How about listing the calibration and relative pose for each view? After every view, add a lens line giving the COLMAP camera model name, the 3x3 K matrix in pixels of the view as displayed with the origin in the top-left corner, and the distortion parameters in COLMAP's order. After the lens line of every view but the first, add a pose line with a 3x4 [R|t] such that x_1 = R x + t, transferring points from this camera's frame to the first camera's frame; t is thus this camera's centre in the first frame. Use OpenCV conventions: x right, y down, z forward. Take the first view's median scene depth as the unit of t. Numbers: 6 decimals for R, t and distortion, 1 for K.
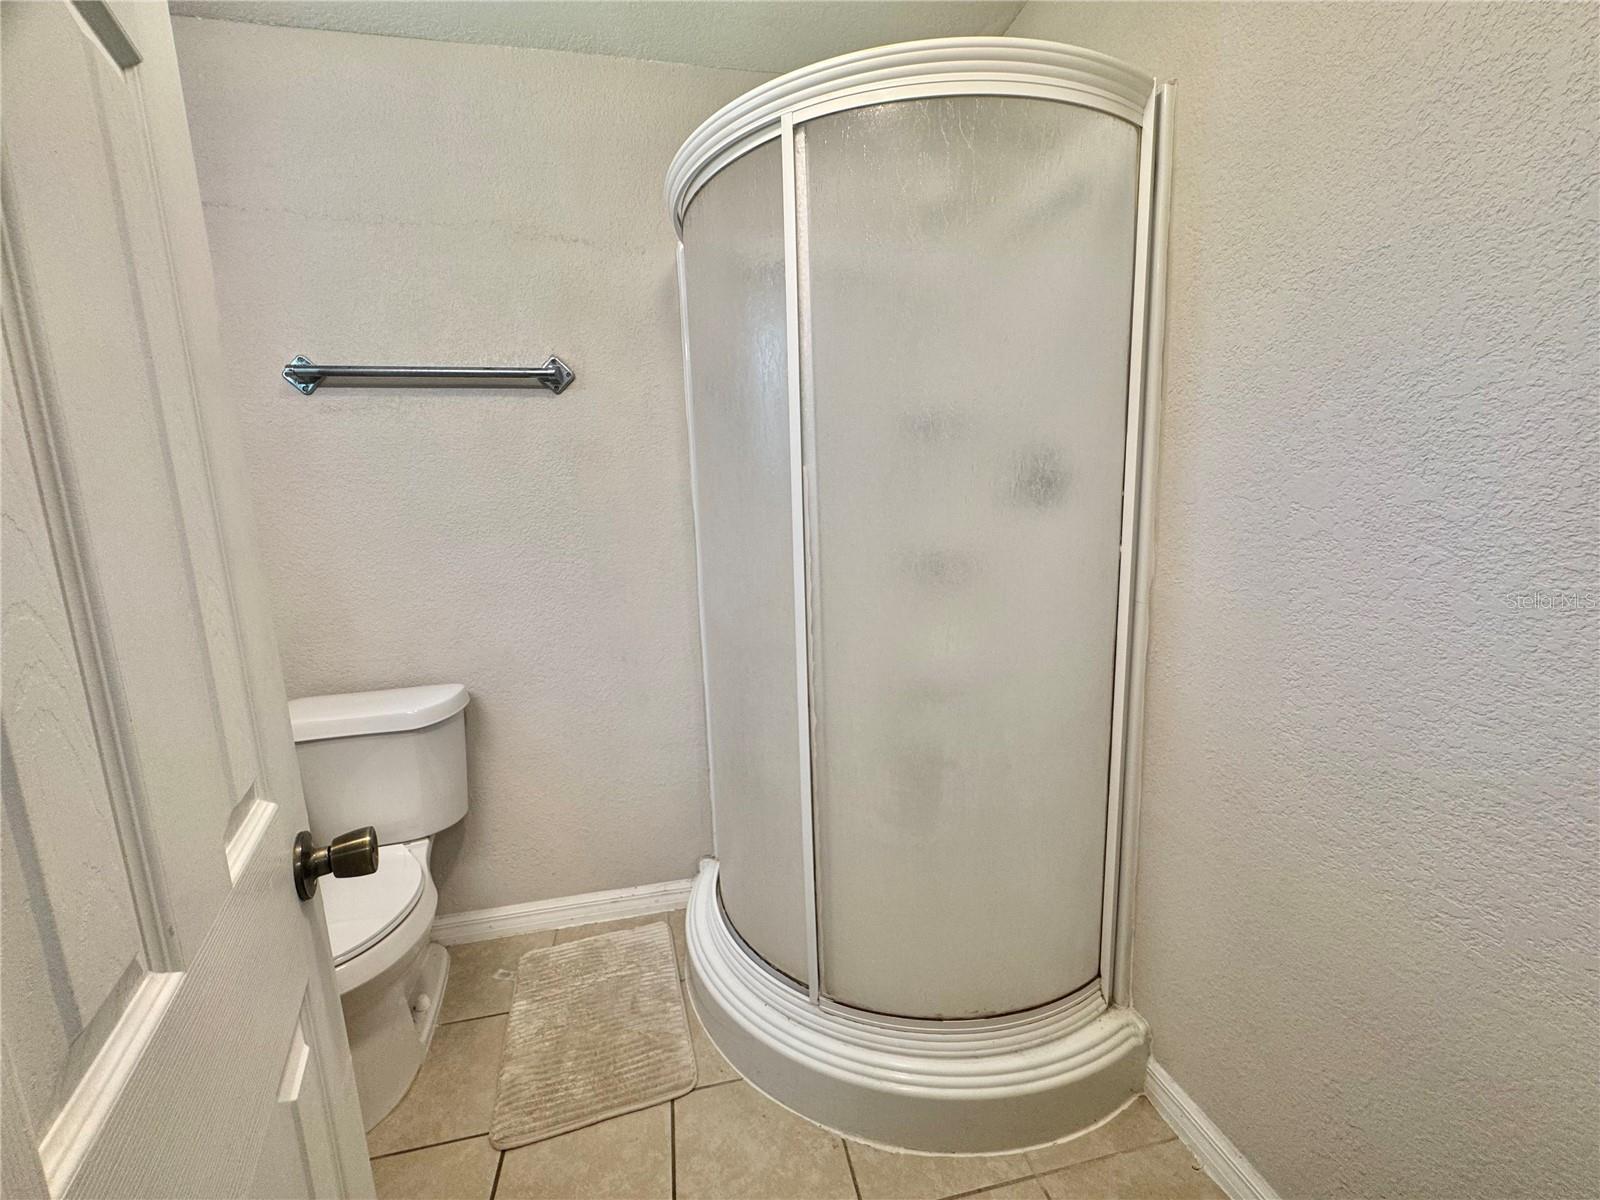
lens RADIAL K [[643.3, 0, 800.0], [0, 643.3, 600.0], [0, 0, 1]] dist [-0.004278, -0.000087]
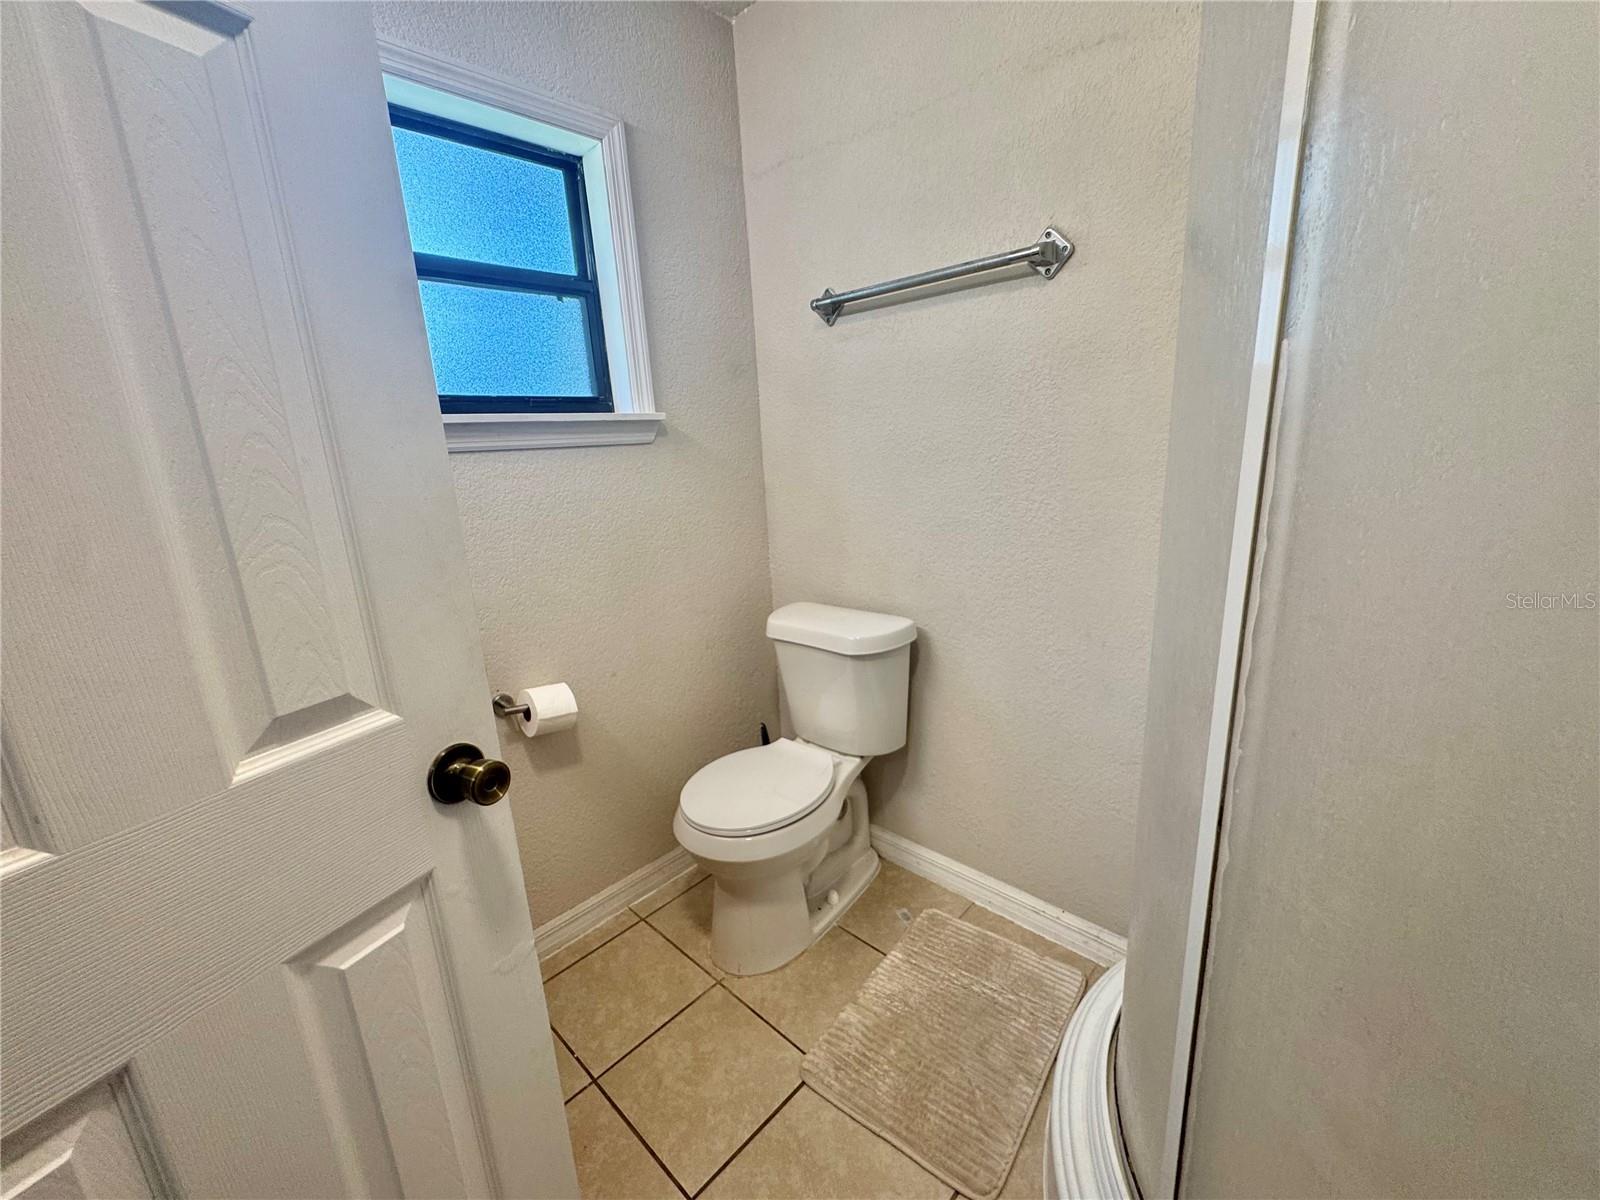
lens RADIAL K [[643.3, 0, 800.0], [0, 643.3, 600.0], [0, 0, 1]] dist [-0.004278, -0.000087]
pose [[0.561171, 0.201745, -0.802736, 0.156625], [-0.101580, 0.979295, 0.175107, -0.054086], [0.821443, -0.016723, 0.570046, 0.336104]]
